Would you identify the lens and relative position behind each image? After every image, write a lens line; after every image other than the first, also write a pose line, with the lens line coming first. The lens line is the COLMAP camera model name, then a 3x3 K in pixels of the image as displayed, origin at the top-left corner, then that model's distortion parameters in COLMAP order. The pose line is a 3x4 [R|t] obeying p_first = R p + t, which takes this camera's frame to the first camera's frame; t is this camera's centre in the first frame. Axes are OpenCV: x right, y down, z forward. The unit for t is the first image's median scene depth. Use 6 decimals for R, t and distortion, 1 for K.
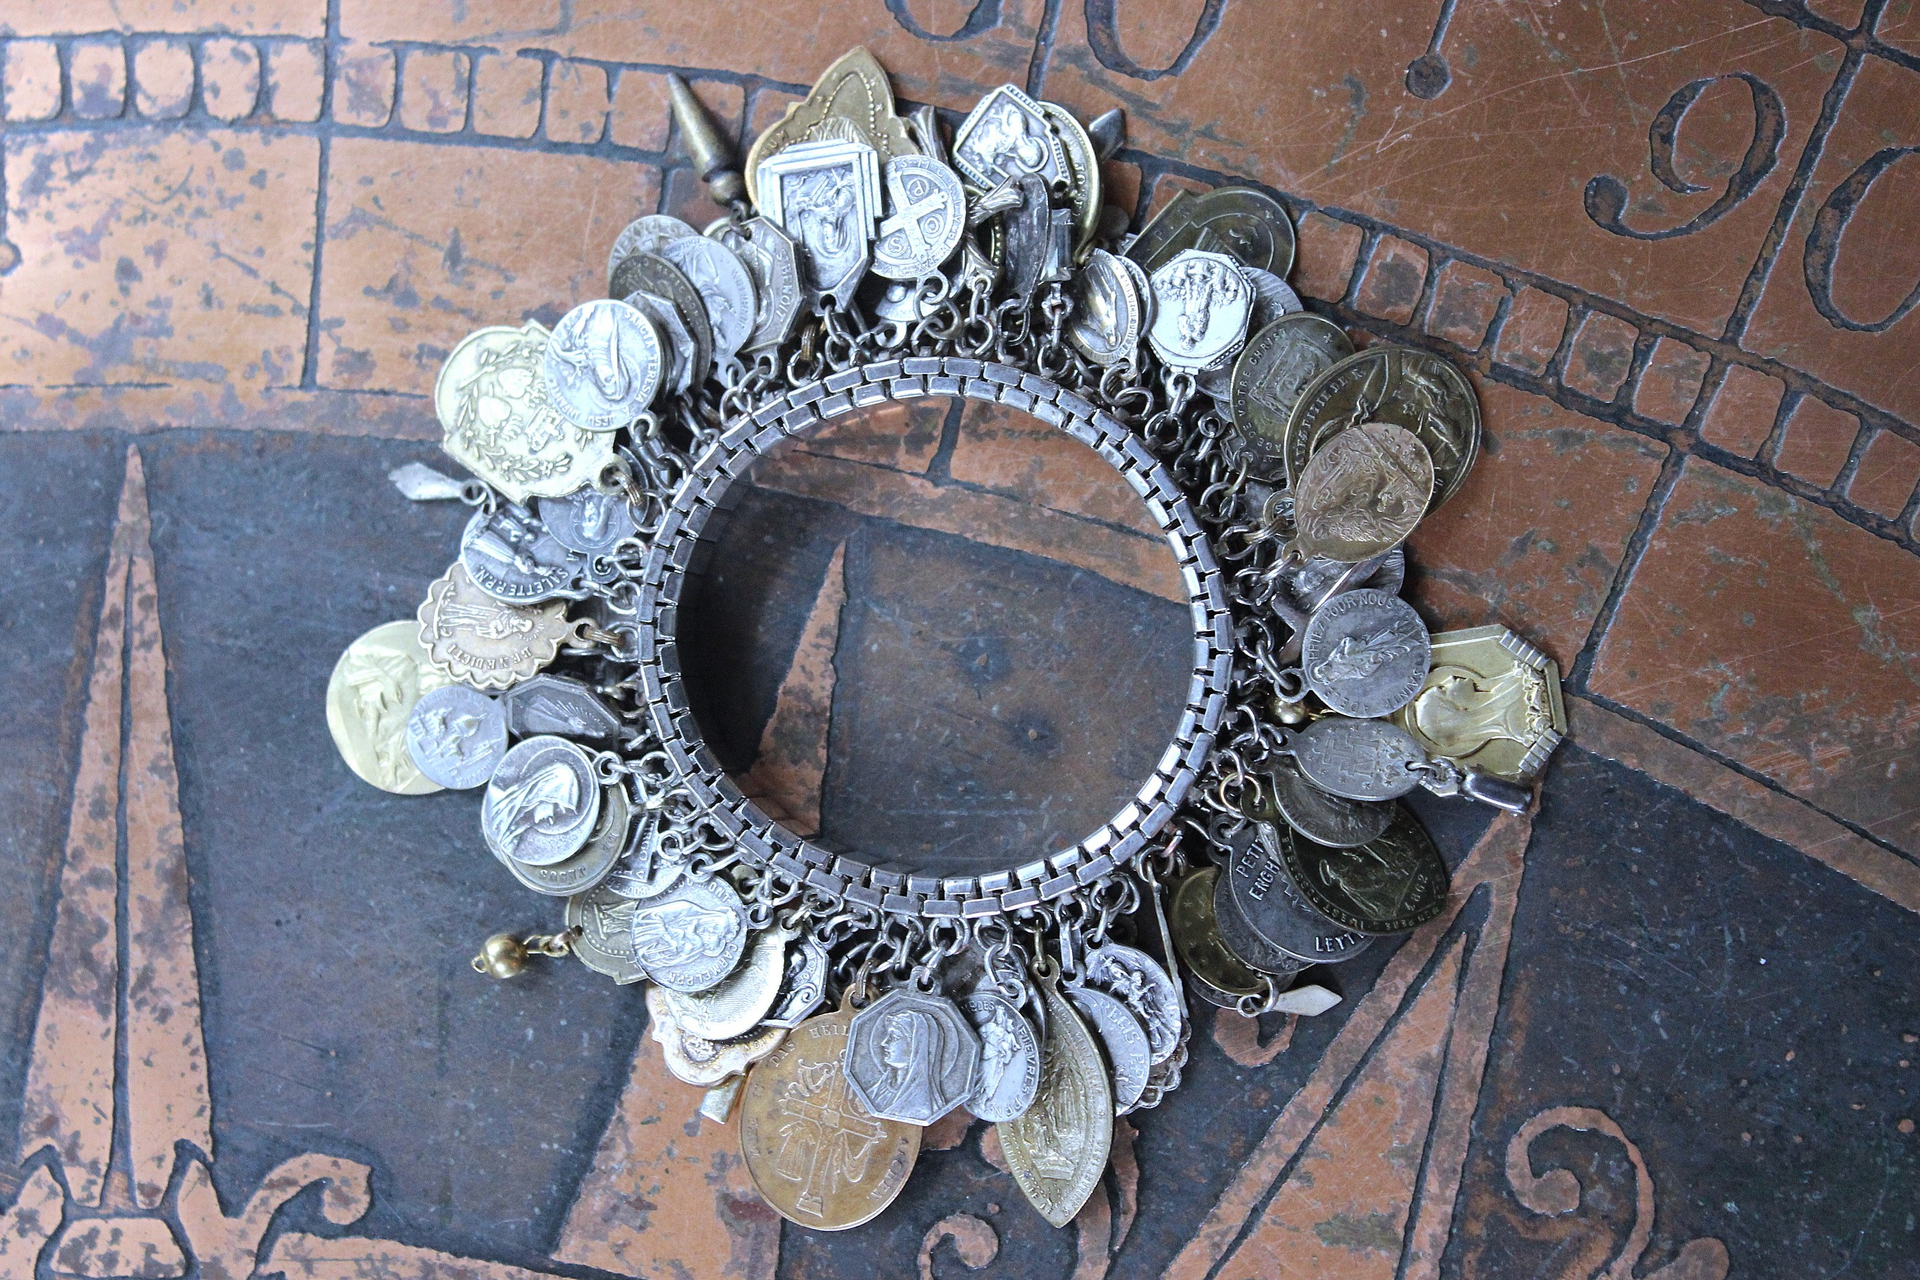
lens RADIAL K [[4422.5, 0, 954.4], [0, 4422.5, 623.9], [0, 0, 1]] dist [0.104326, 0.016735]
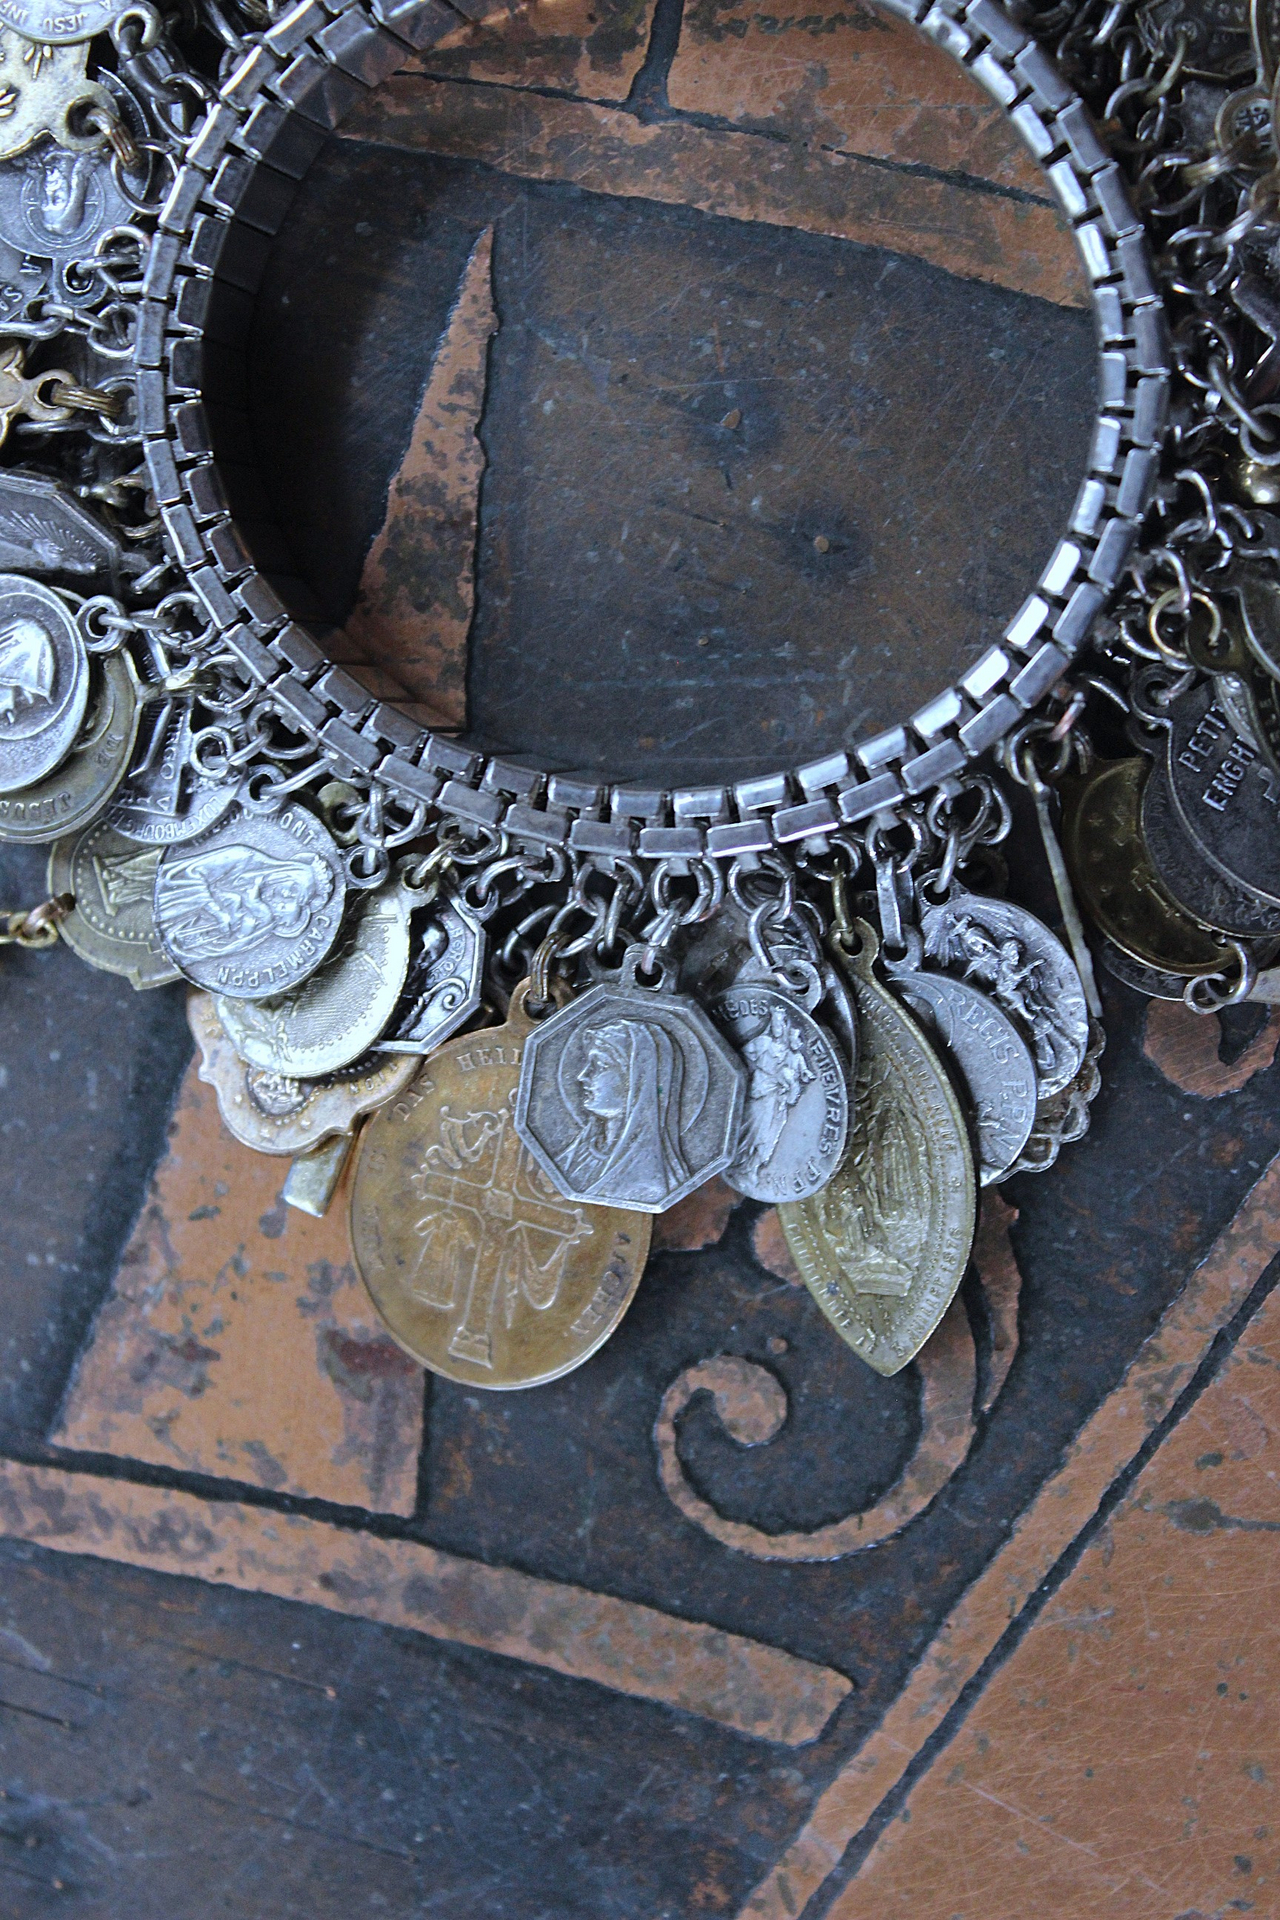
lens RADIAL K [[4279.7, 0, 644.1], [0, 4279.7, 987.6], [0, 0, 1]] dist [0.062739, 0.148877]
pose [[0.999109, -0.028516, -0.031129, 0.010269], [0.030740, 0.996823, 0.073476, 0.041246], [0.028935, -0.074367, 0.996811, 0.431079]]
